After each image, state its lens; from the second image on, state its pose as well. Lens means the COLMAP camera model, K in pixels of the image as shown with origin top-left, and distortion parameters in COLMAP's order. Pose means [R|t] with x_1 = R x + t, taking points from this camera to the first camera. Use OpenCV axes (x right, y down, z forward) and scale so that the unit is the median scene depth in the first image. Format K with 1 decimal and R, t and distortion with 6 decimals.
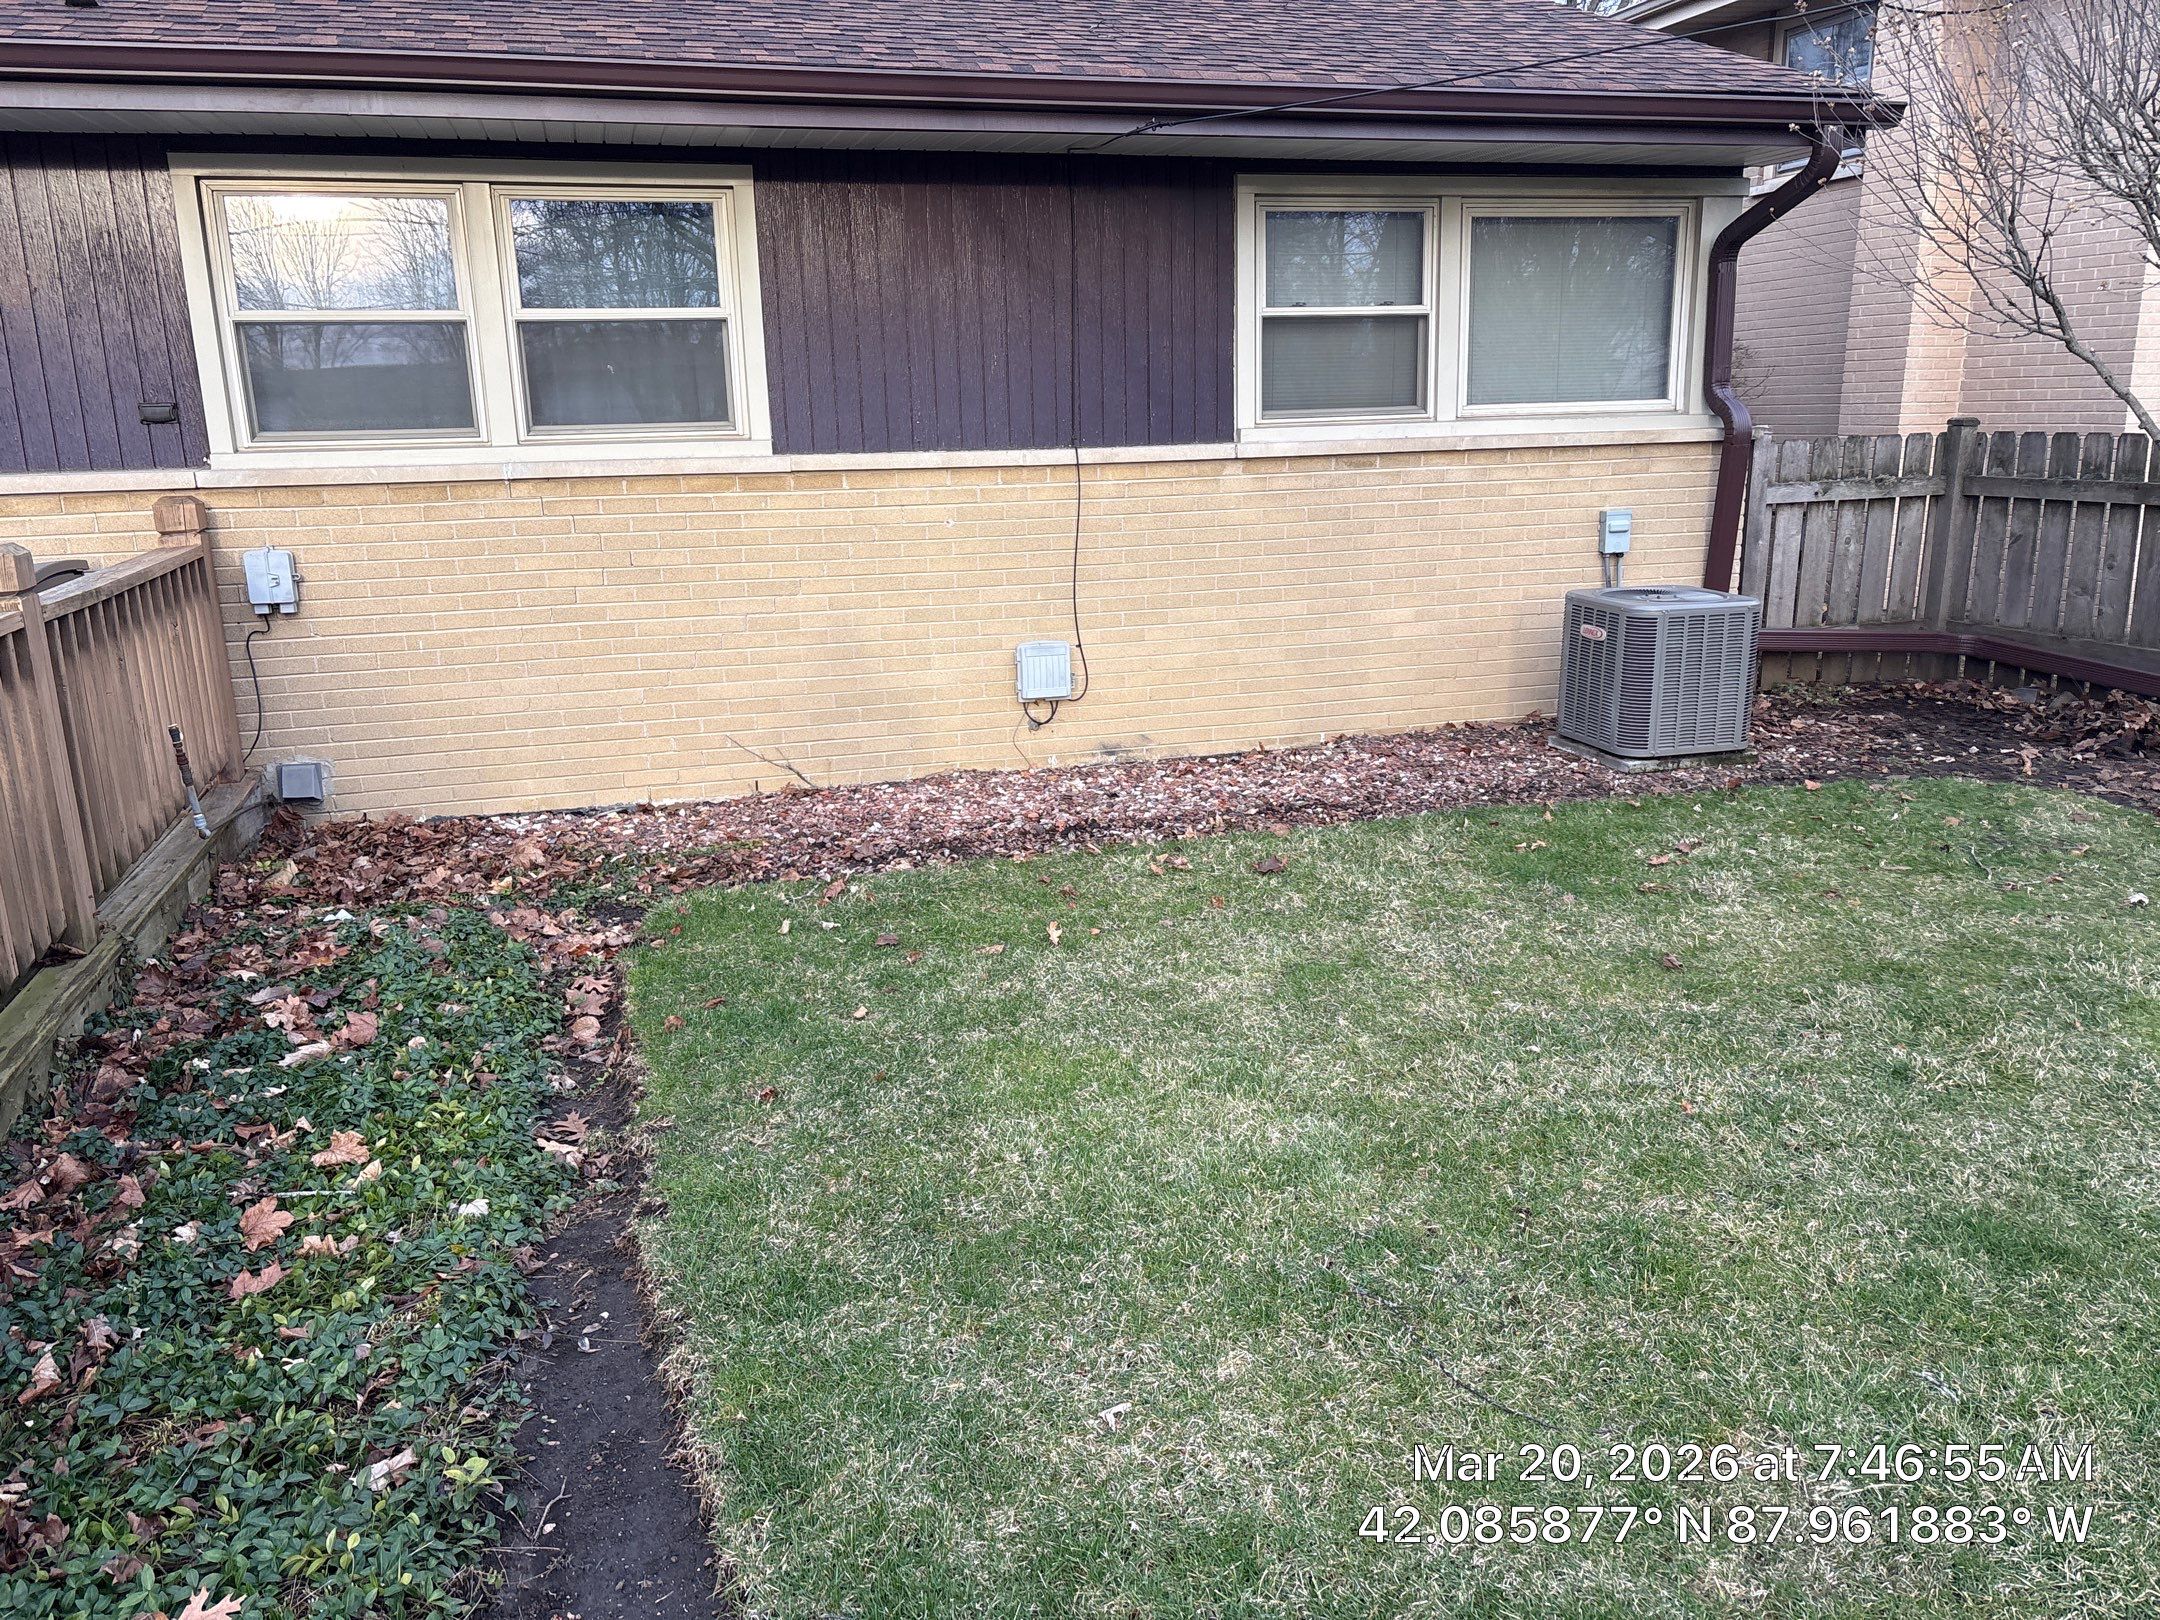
lens RADIAL K [[1678.6, 0, 1080.0], [0, 1678.6, 810.0], [0, 0, 1]] dist [0.053907, -0.092299]
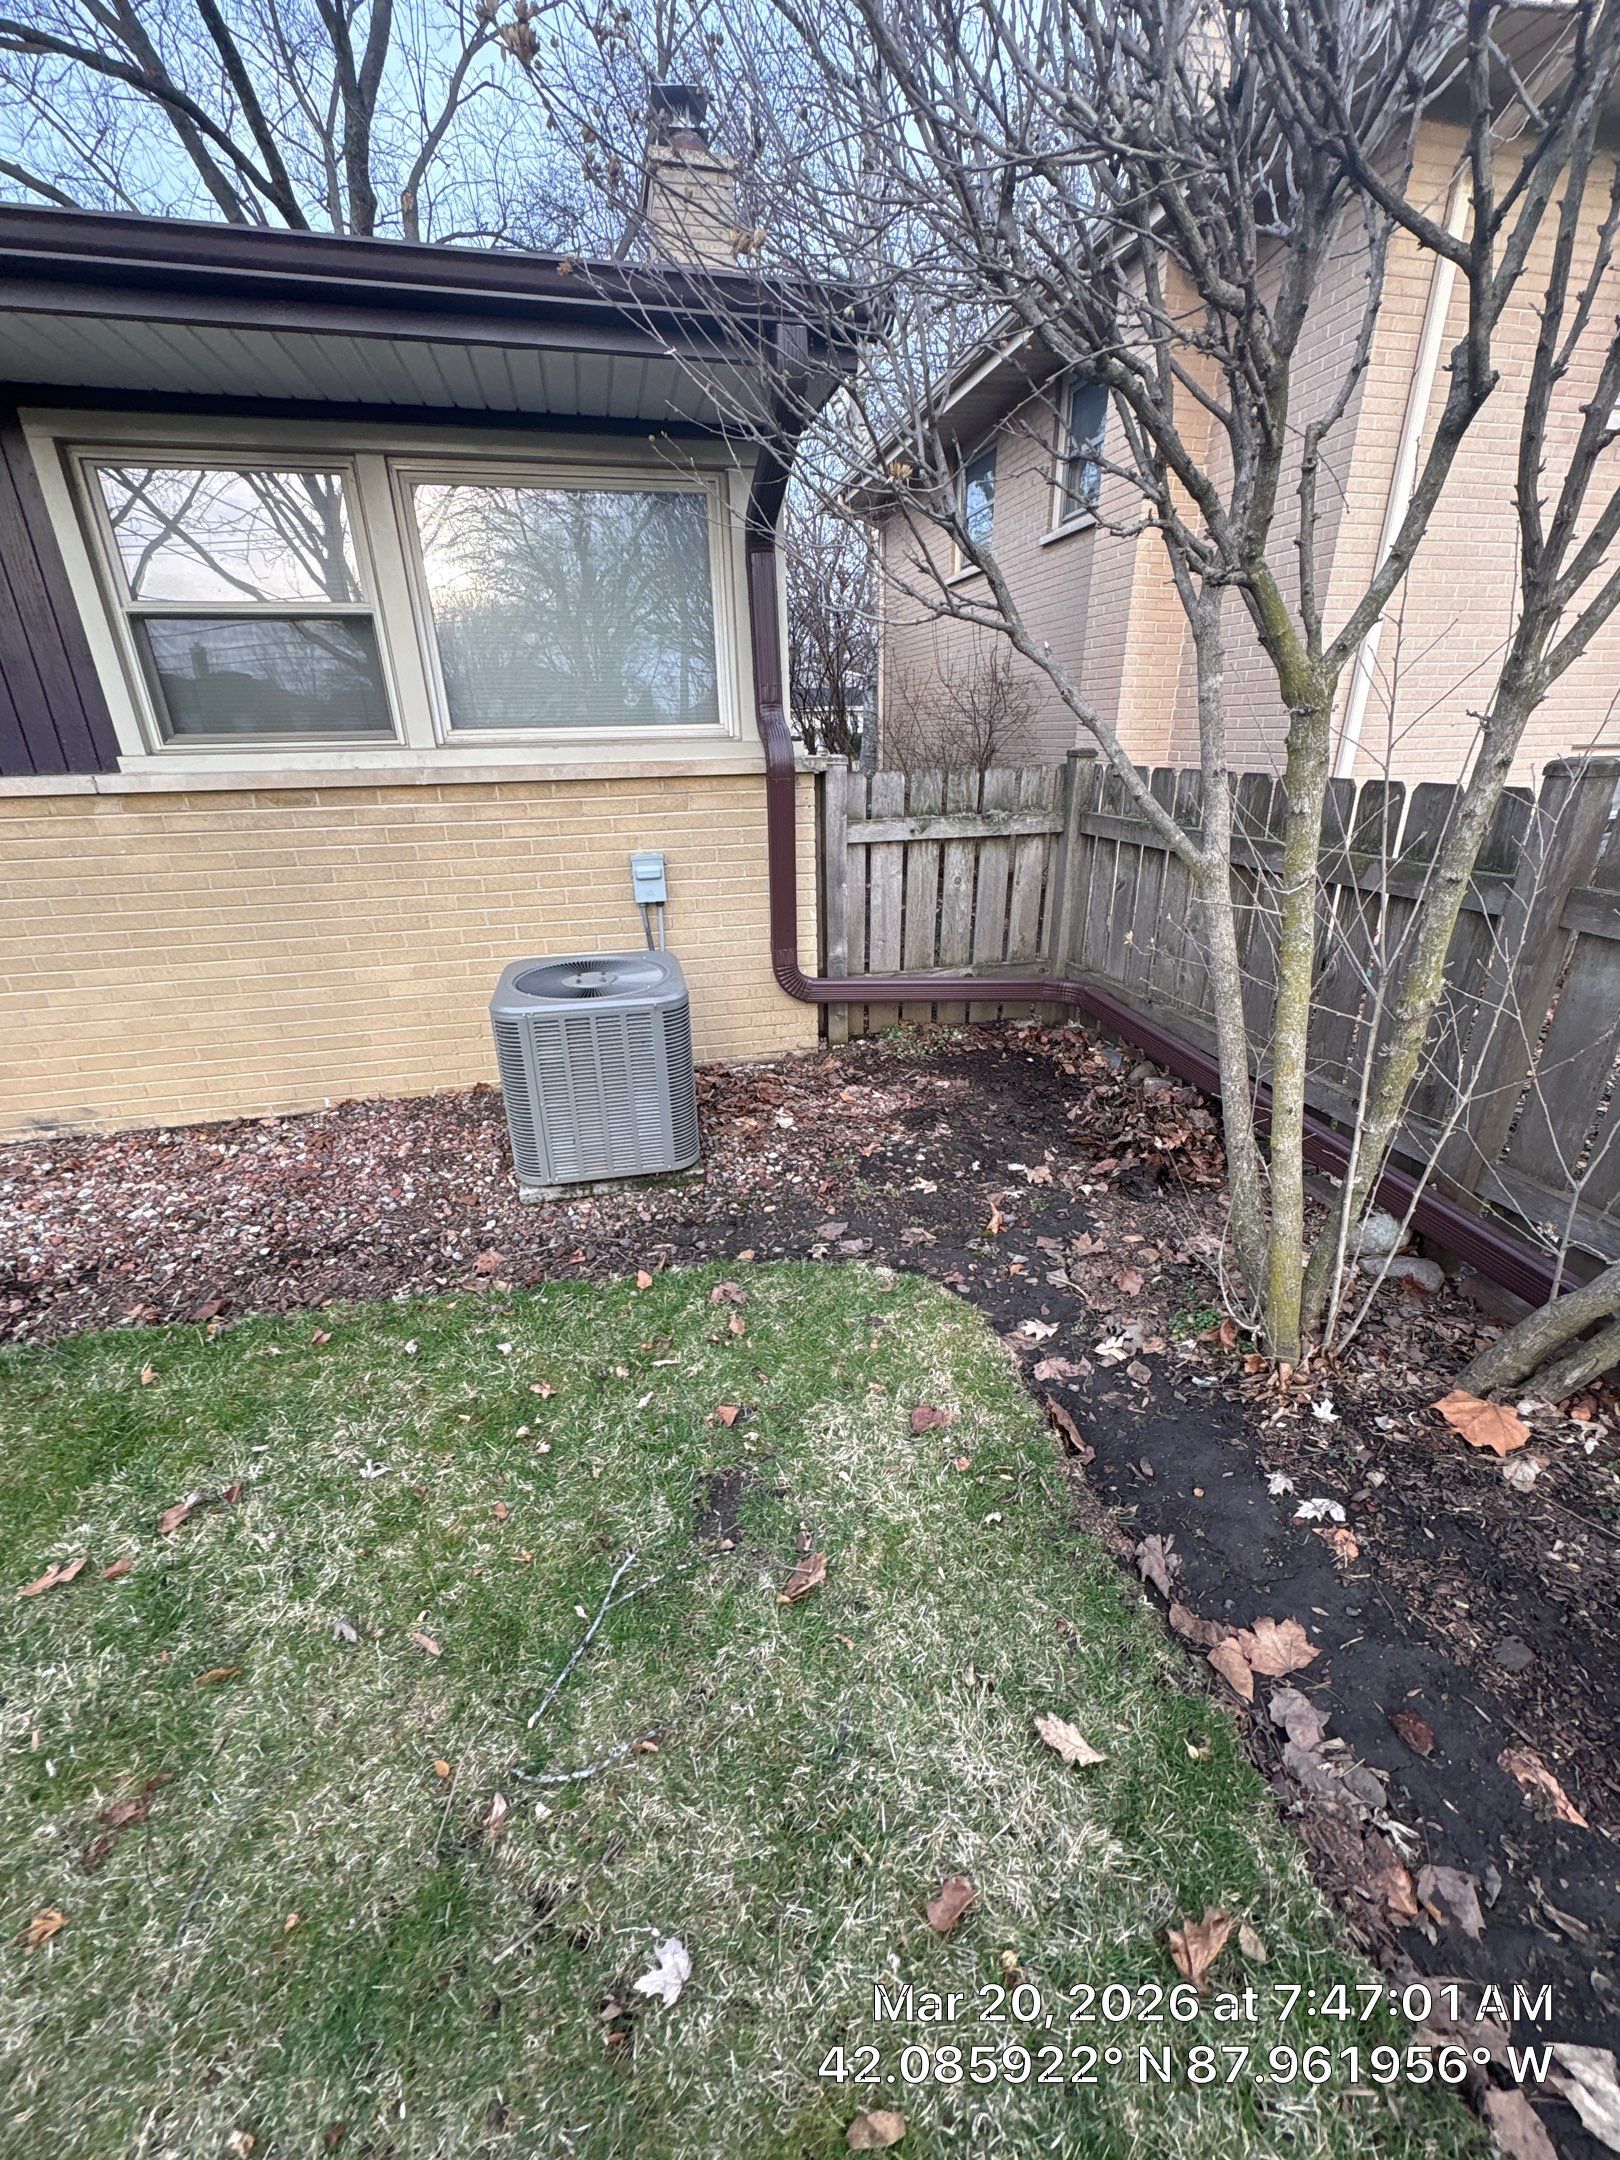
lens RADIAL K [[893.3, 0, 826.1], [0, 893.3, 1078.6], [0, 0, 1]] dist [-0.001236, 0.000047]
pose [[0.999406, 0.018269, -0.029227, 0.426262], [-0.013930, 0.989724, 0.142313, -0.128049], [0.031526, -0.141821, 0.989390, 0.518229]]
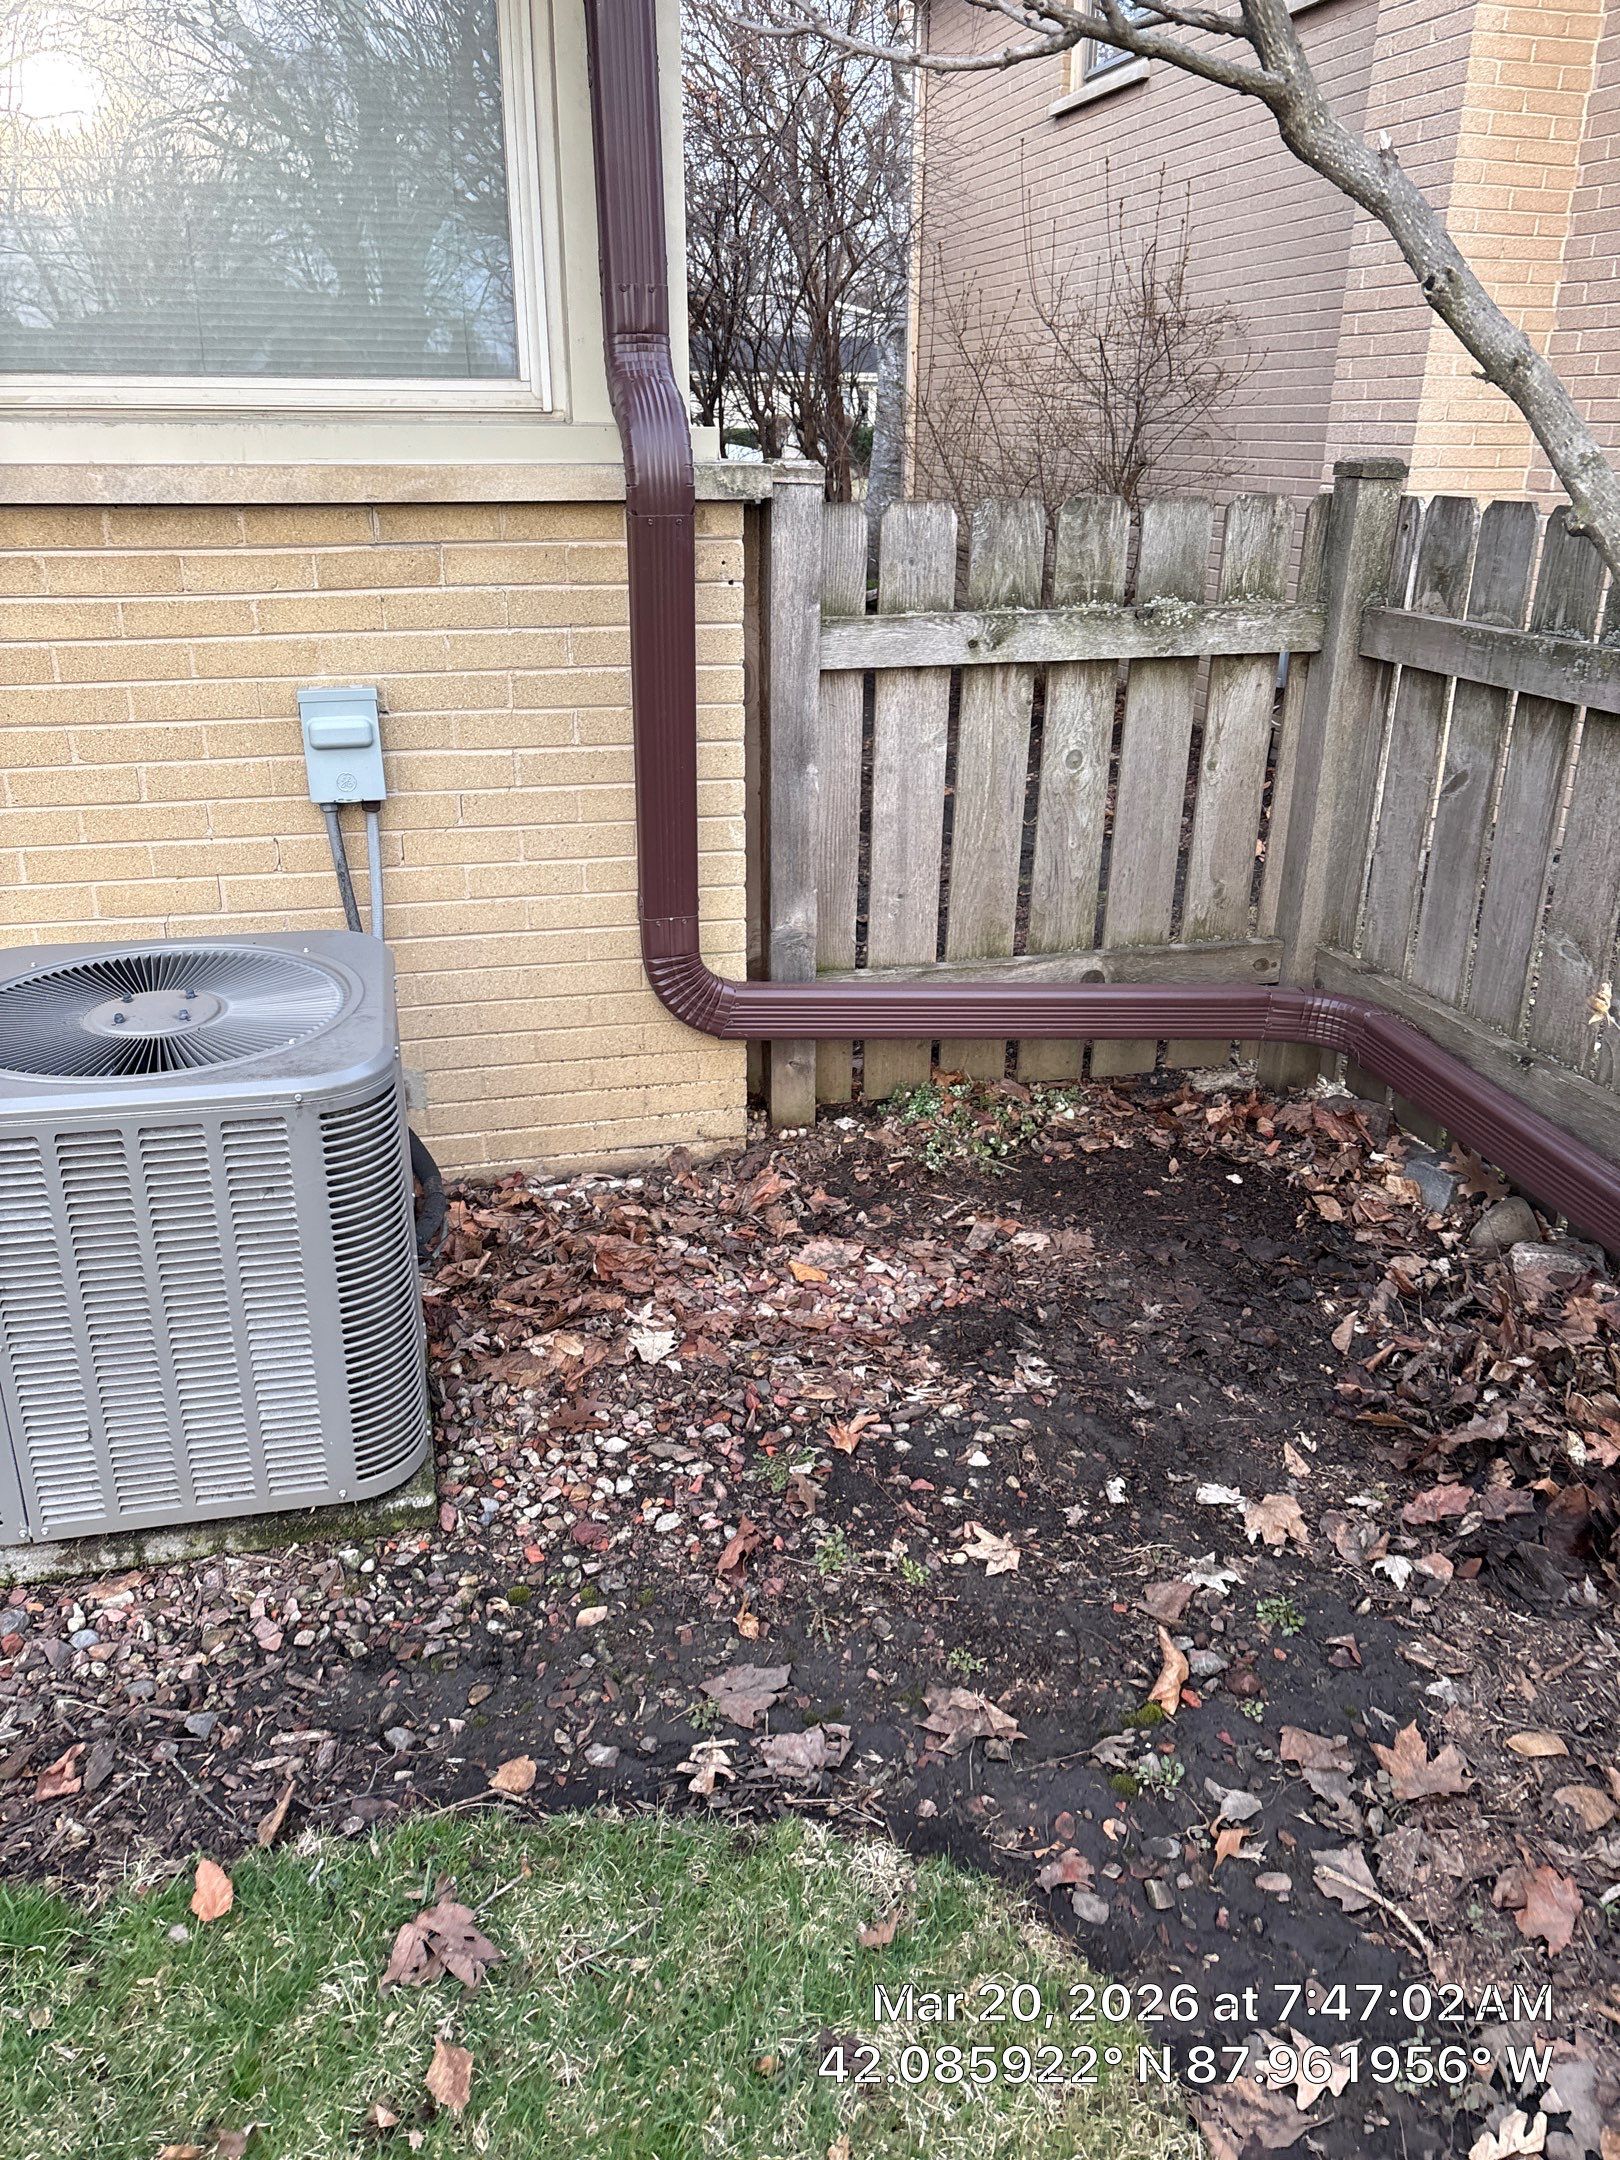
lens RADIAL K [[1678.6, 0, 810.0], [0, 1678.6, 1080.0], [0, 0, 1]] dist [0.053907, -0.092299]
pose [[0.999046, 0.038234, -0.021119, 0.430962], [-0.034858, 0.989255, 0.141983, -0.147759], [0.026321, -0.141111, 0.989644, 0.620446]]
